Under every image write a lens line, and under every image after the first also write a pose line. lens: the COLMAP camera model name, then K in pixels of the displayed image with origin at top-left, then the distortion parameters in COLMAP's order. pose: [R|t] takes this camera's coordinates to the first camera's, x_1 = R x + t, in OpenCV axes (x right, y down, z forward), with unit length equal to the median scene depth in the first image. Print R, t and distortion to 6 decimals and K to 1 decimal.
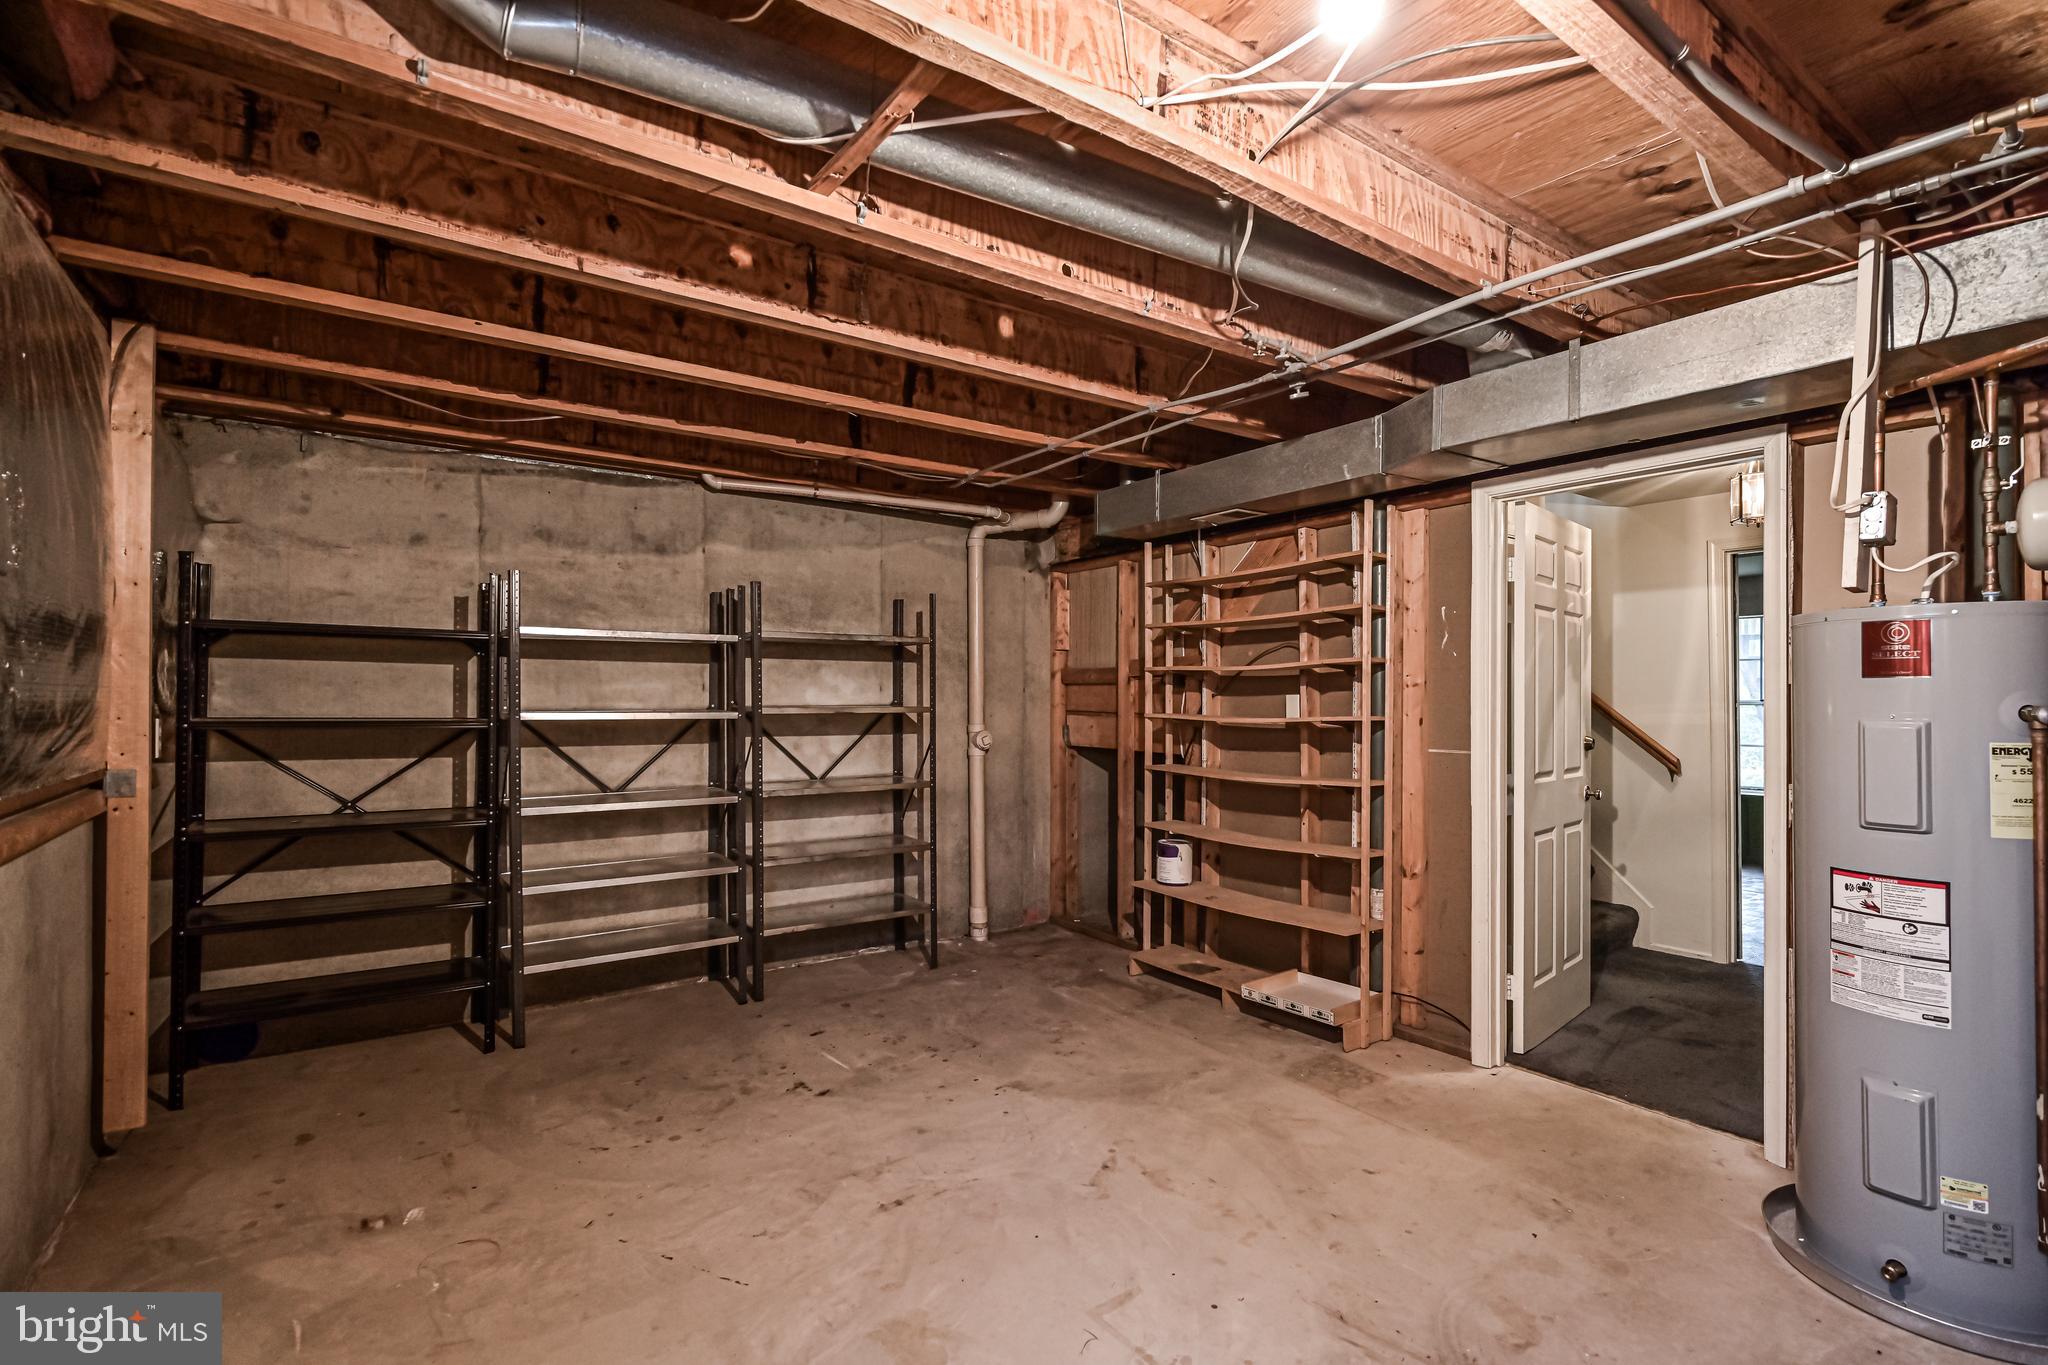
lens RADIAL K [[950.0, 0, 1029.4], [0, 950.0, 684.9], [0, 0, 1]] dist [-0.001126, -0.000371]
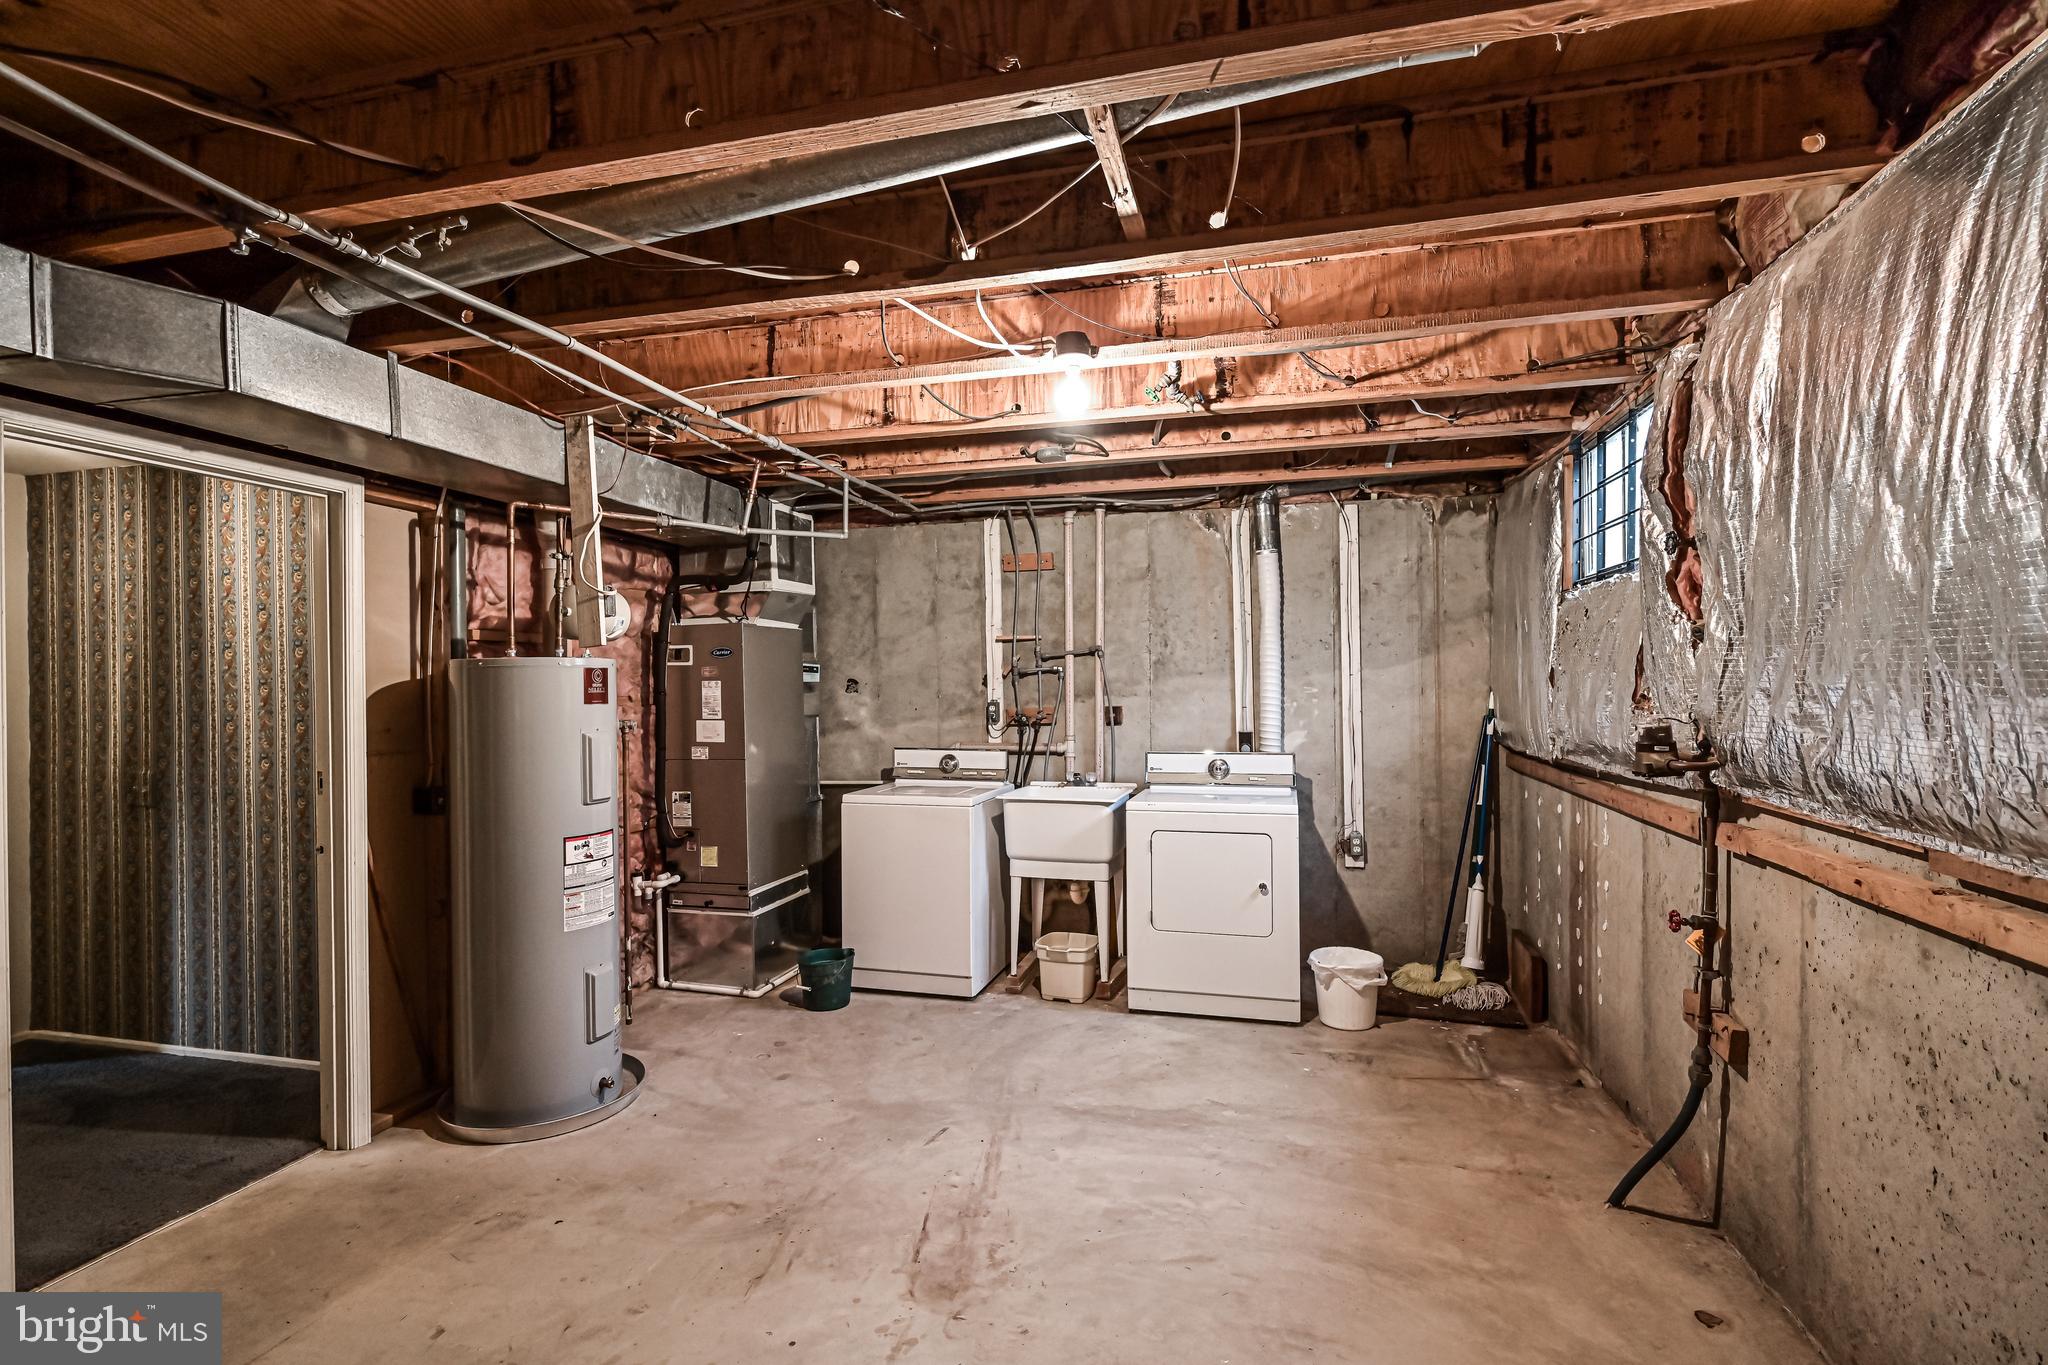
lens RADIAL K [[950.0, 0, 1031.8], [0, 950.0, 695.1], [0, 0, 1]] dist [-0.001126, -0.000371]
pose [[-0.643606, -0.000052, 0.765357, -0.638700], [0.005654, 0.999972, 0.004823, -0.022295], [-0.765336, 0.007431, -0.643588, 1.271213]]
